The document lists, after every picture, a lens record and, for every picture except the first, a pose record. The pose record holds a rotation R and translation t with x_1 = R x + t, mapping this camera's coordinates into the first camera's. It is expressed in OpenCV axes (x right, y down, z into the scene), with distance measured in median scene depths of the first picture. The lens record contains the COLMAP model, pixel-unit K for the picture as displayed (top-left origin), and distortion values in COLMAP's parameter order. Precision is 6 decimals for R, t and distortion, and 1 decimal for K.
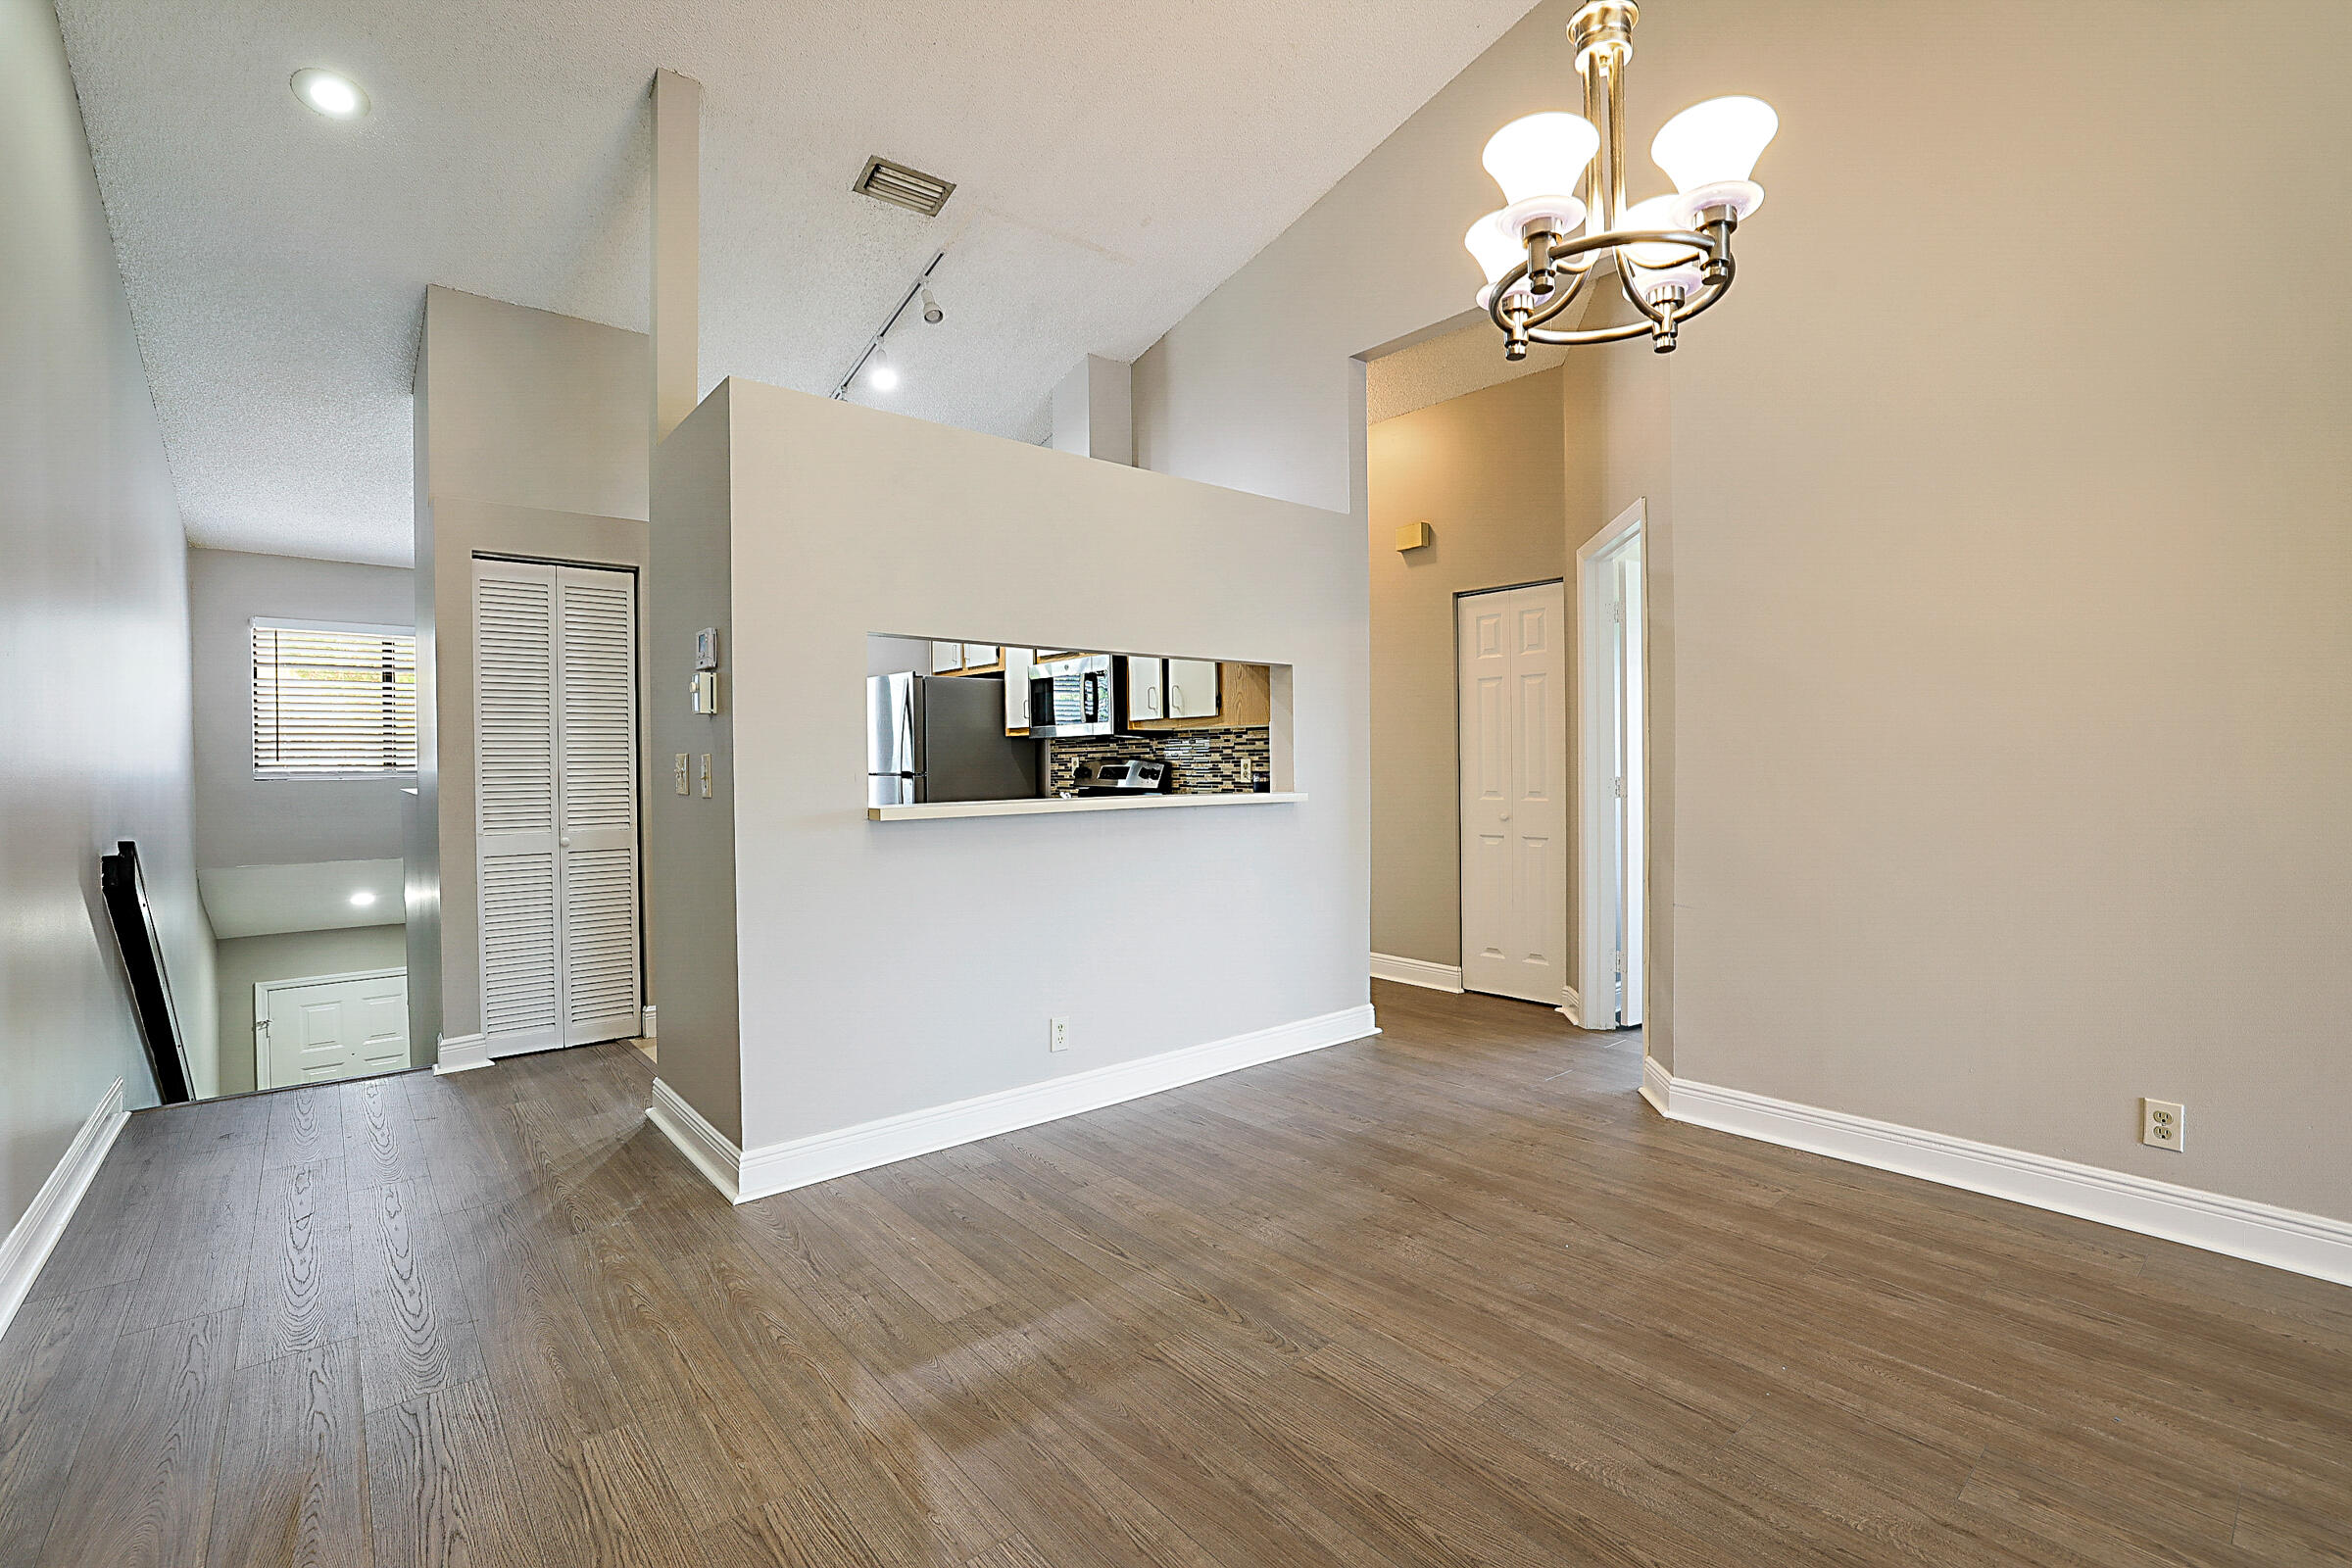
lens RADIAL K [[1021.4, 0, 1161.9], [0, 1021.4, 783.0], [0, 0, 1]] dist [-0.038960, 0.012559]
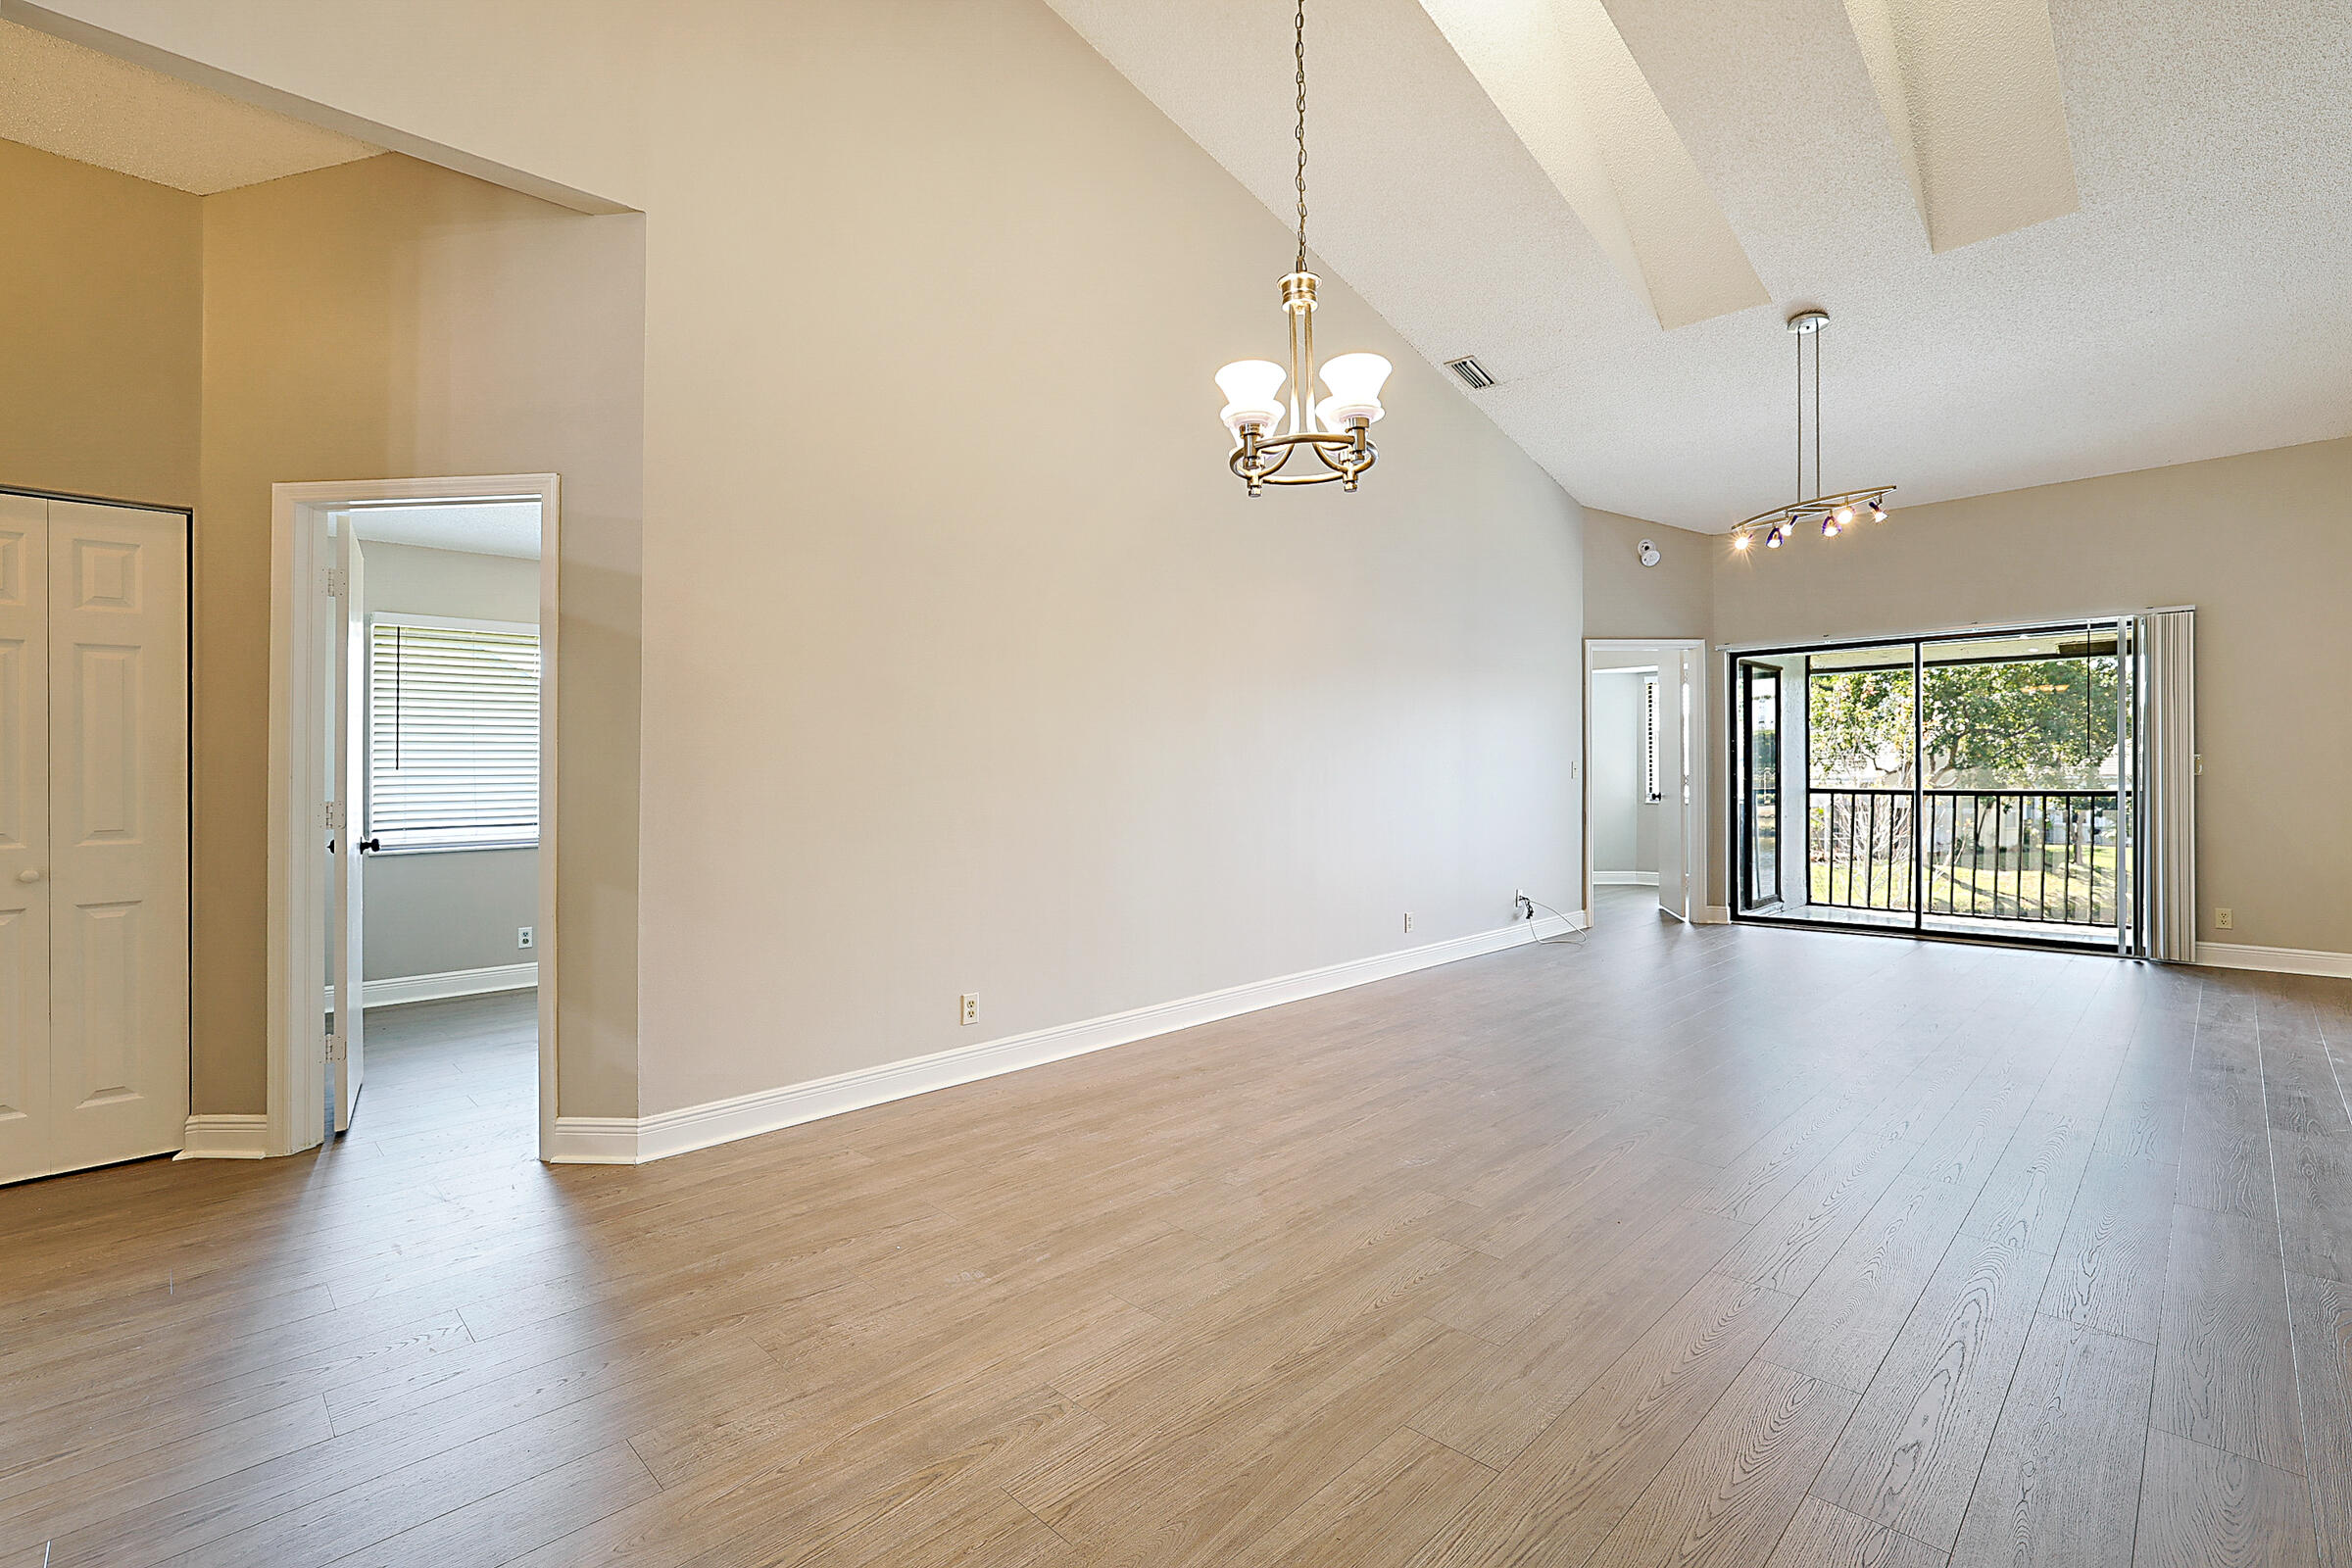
lens RADIAL K [[1055.6, 0, 1204.2], [0, 1055.6, 787.5], [0, 0, 1]] dist [-0.029904, 0.008887]
pose [[-0.091875, -0.001339, 0.995770, -0.673846], [0.030176, 0.999536, 0.004128, -0.000664], [-0.995313, 0.030428, -0.091792, 0.766504]]
